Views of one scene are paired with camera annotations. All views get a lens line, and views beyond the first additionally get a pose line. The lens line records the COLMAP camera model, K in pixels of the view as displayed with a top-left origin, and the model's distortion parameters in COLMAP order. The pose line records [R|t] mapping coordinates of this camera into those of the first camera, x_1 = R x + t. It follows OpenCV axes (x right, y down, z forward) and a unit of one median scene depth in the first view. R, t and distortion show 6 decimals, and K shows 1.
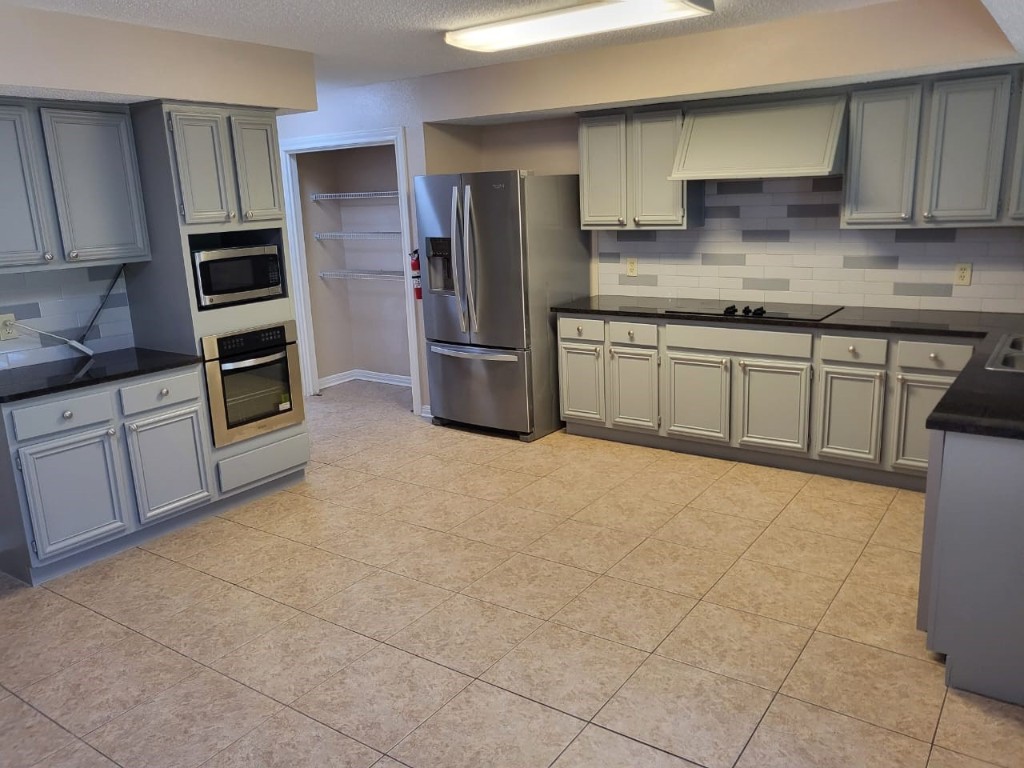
lens RADIAL K [[794.5, 0, 524.8], [0, 794.5, 380.7], [0, 0, 1]] dist [-0.006574, 0.054670]
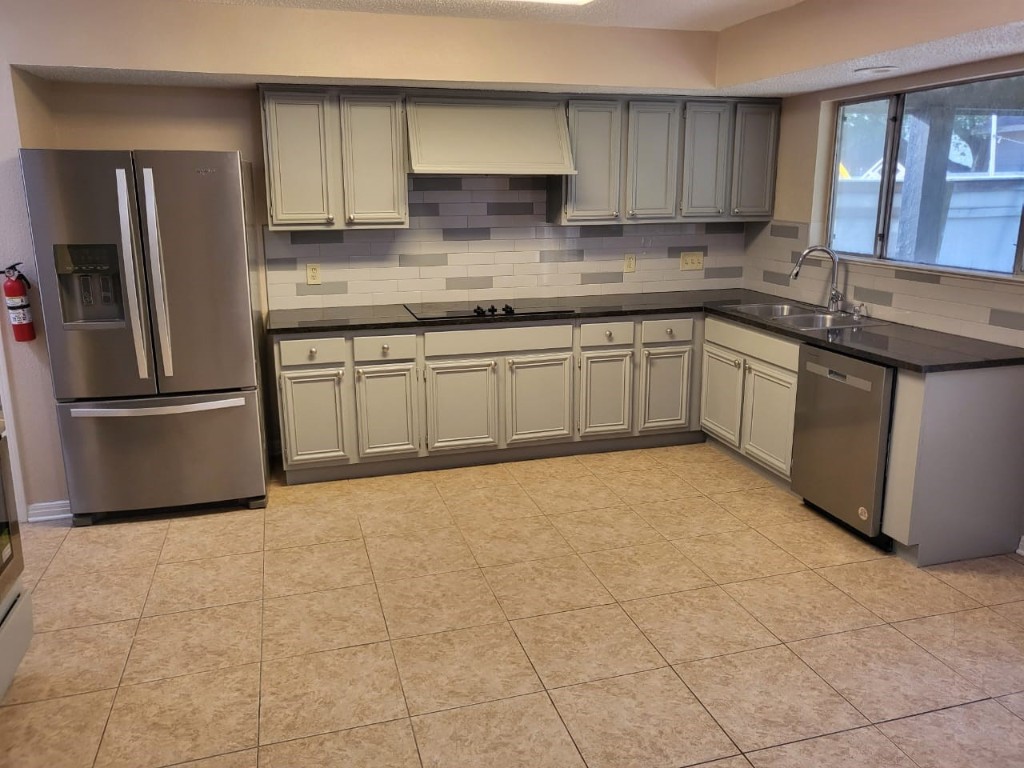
lens RADIAL K [[798.7, 0, 516.6], [0, 798.7, 363.0], [0, 0, 1]] dist [-0.005760, 0.041744]
pose [[0.629742, -0.136869, 0.764652, -0.452782], [0.161056, 0.985971, 0.043843, -0.059641], [-0.759925, 0.095542, 0.642951, 0.340447]]
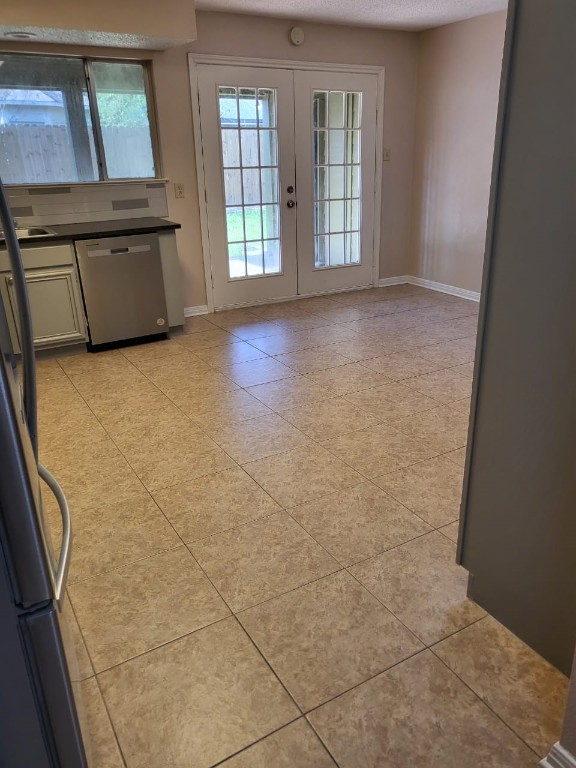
lens RADIAL K [[600.2, 0, 300.5], [0, 600.2, 383.8], [0, 0, 1]] dist [-0.012049, 0.054020]
pose [[-0.907153, -0.101560, 0.408360, -0.323740], [0.149519, 0.829316, 0.538404, -0.246431], [-0.393340, 0.549473, -0.737132, 1.266381]]
